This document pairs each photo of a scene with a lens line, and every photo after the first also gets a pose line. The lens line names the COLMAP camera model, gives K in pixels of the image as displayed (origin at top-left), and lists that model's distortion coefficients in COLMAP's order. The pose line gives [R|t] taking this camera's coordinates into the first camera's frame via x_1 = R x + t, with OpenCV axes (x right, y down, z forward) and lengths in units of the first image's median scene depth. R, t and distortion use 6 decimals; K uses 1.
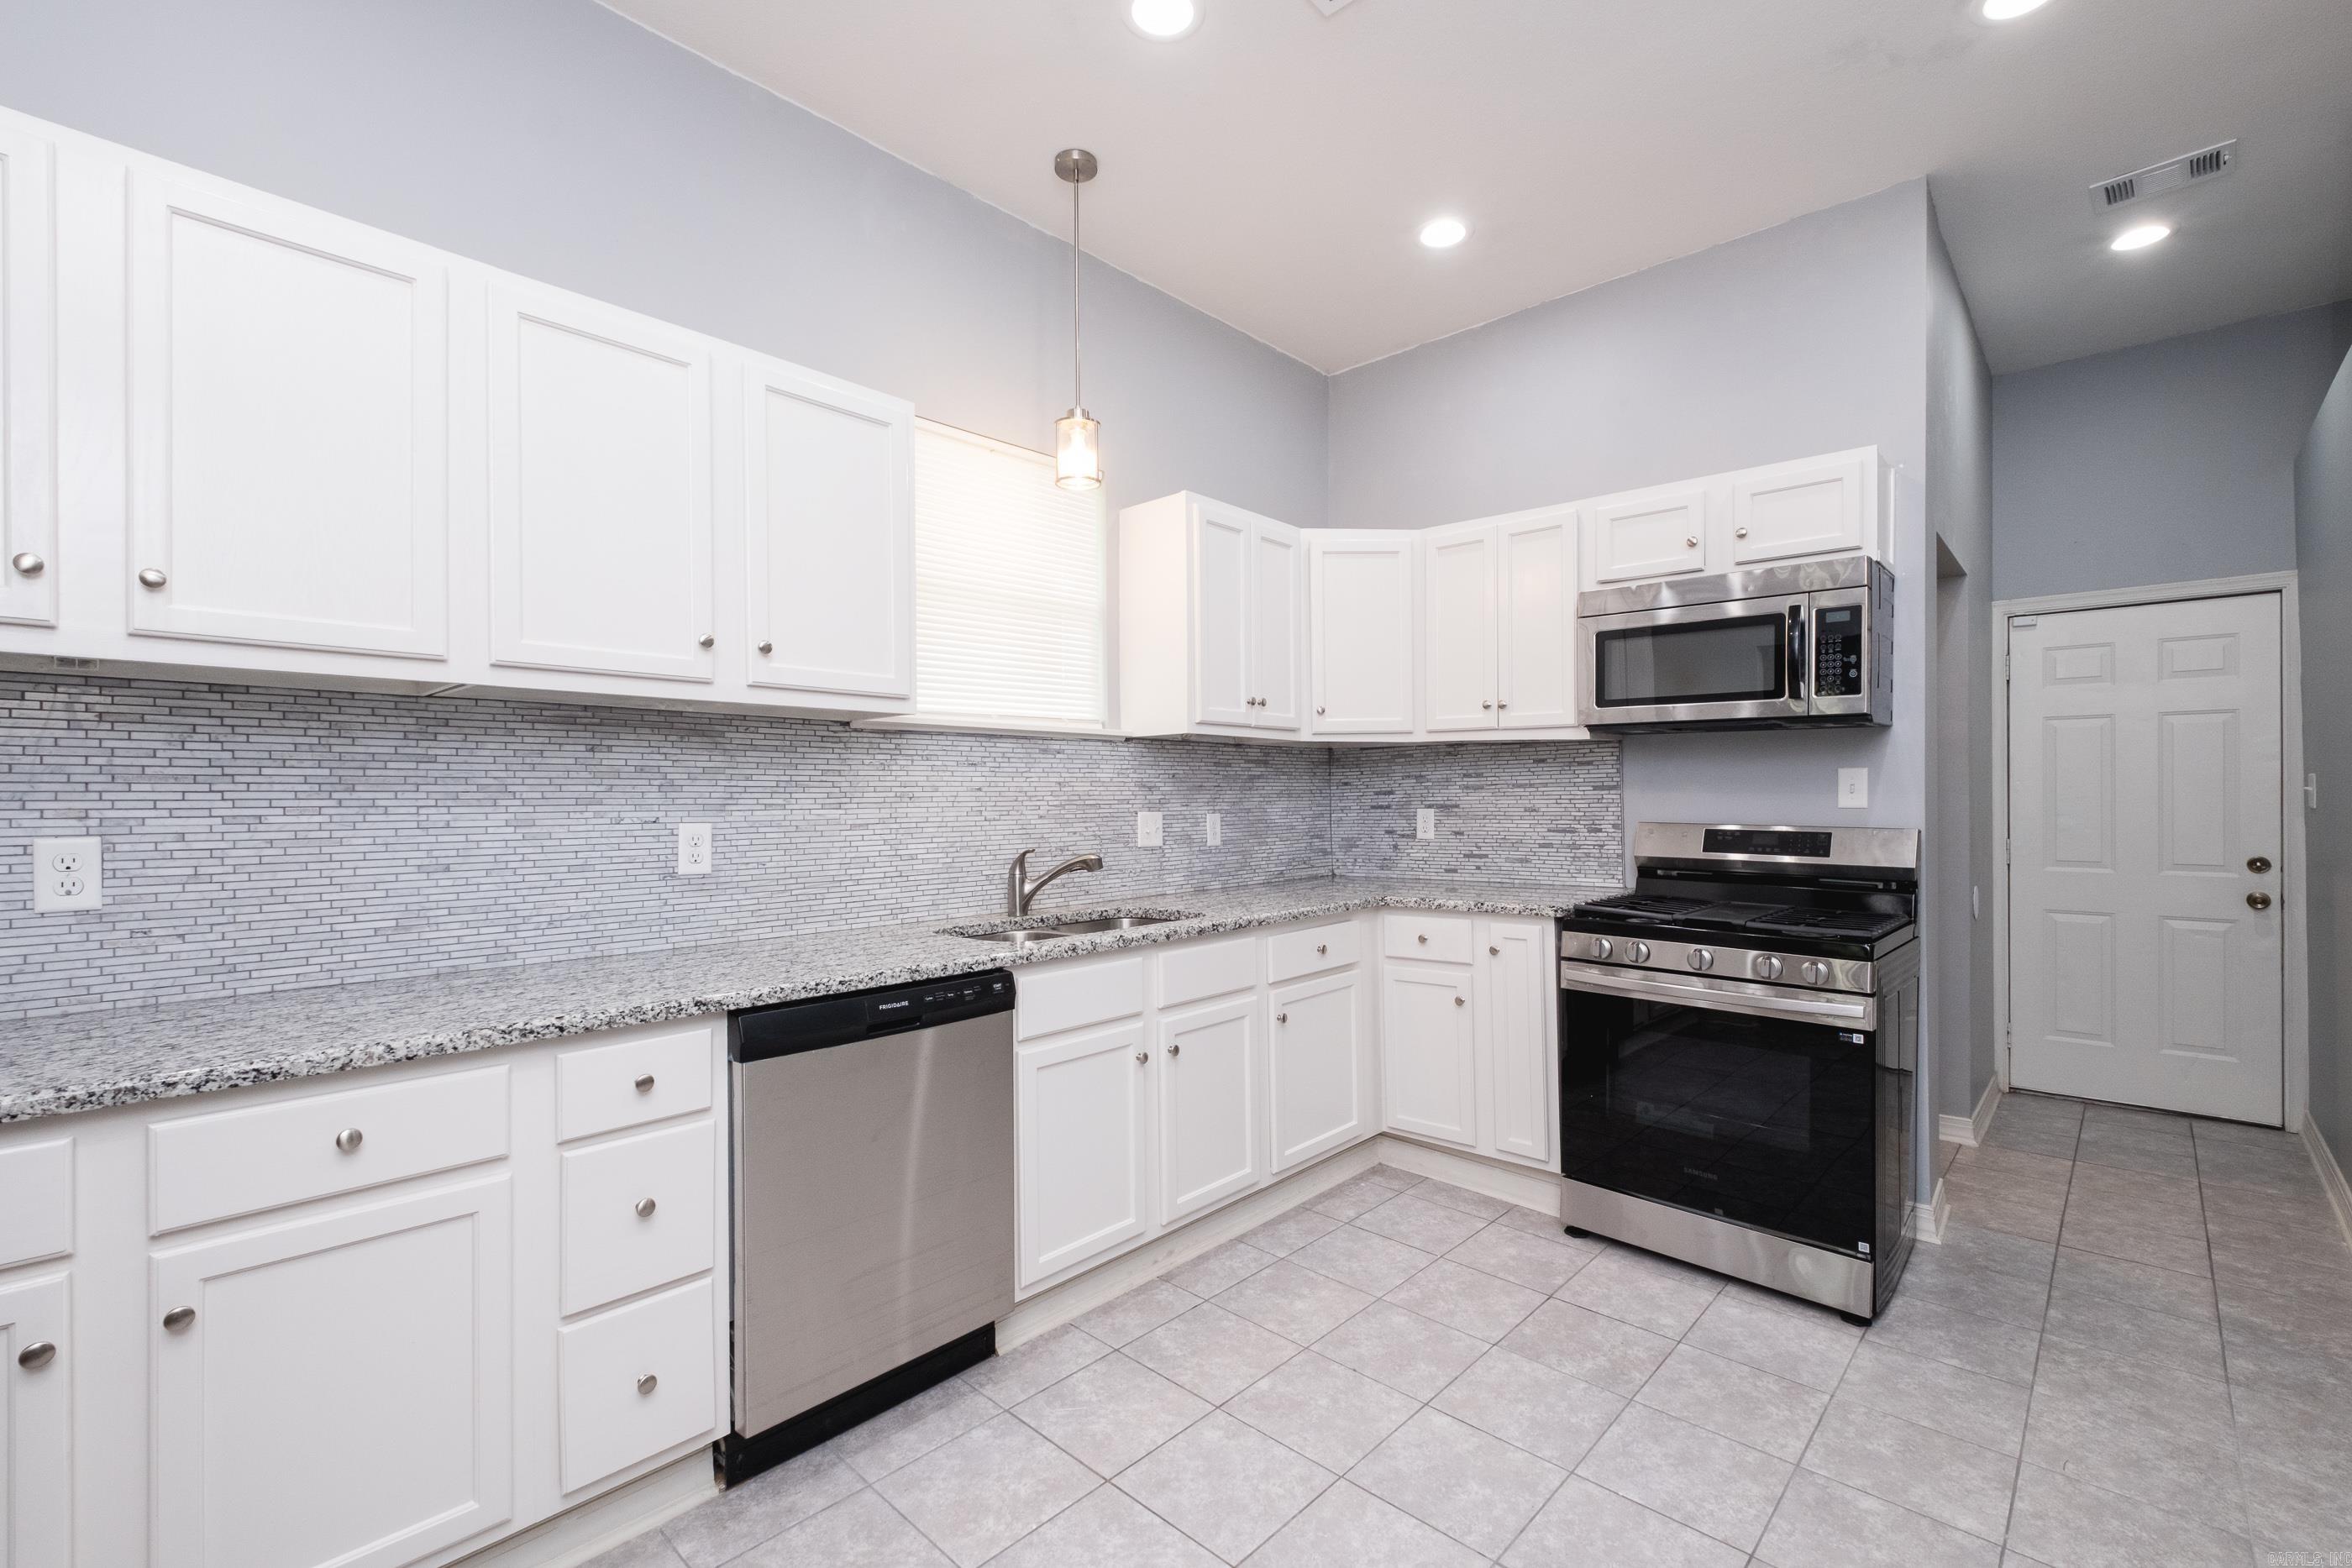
lens RADIAL K [[1006.6, 0, 1164.7], [0, 1006.6, 794.1], [0, 0, 1]] dist [0.002391, 0.000195]
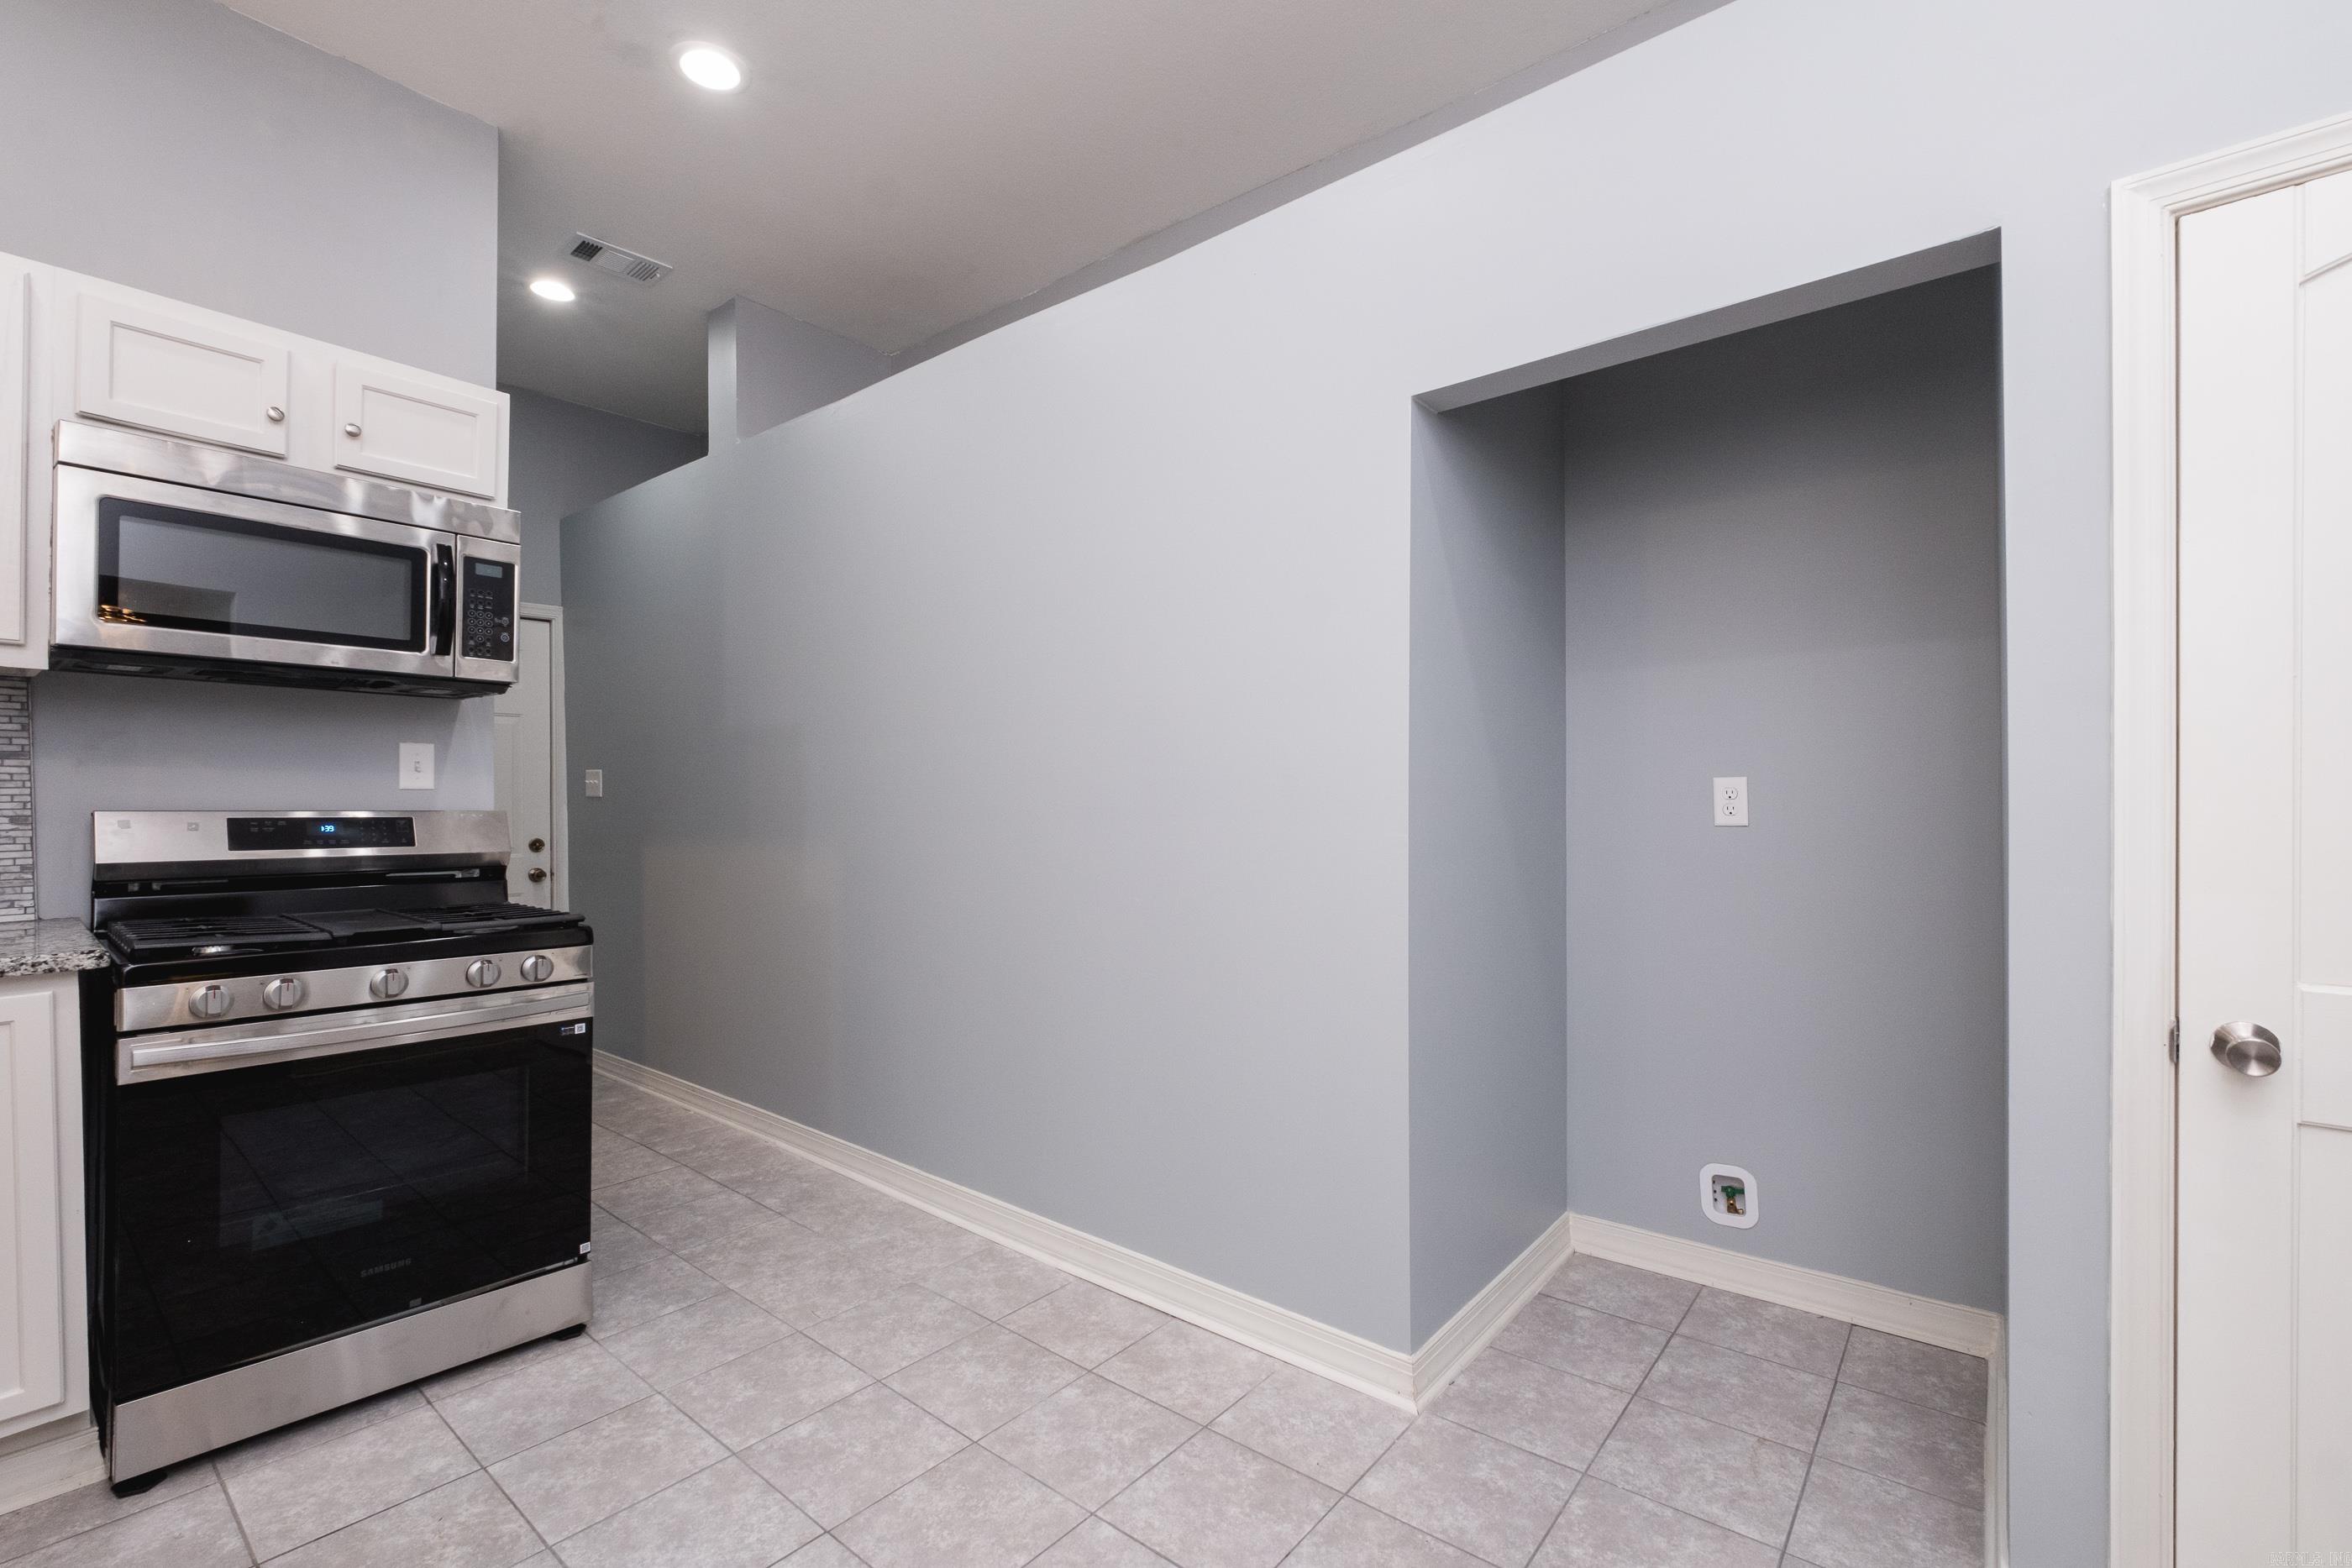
lens RADIAL K [[1037.0, 0, 1175.0], [0, 1037.0, 794.2], [0, 0, 1]] dist [-0.001950, -0.001498]
pose [[-0.080457, 0.009791, 0.996710, -0.284095], [0.000662, 0.999952, -0.009769, 0.029956], [-0.996758, -0.000126, -0.080459, 0.463843]]
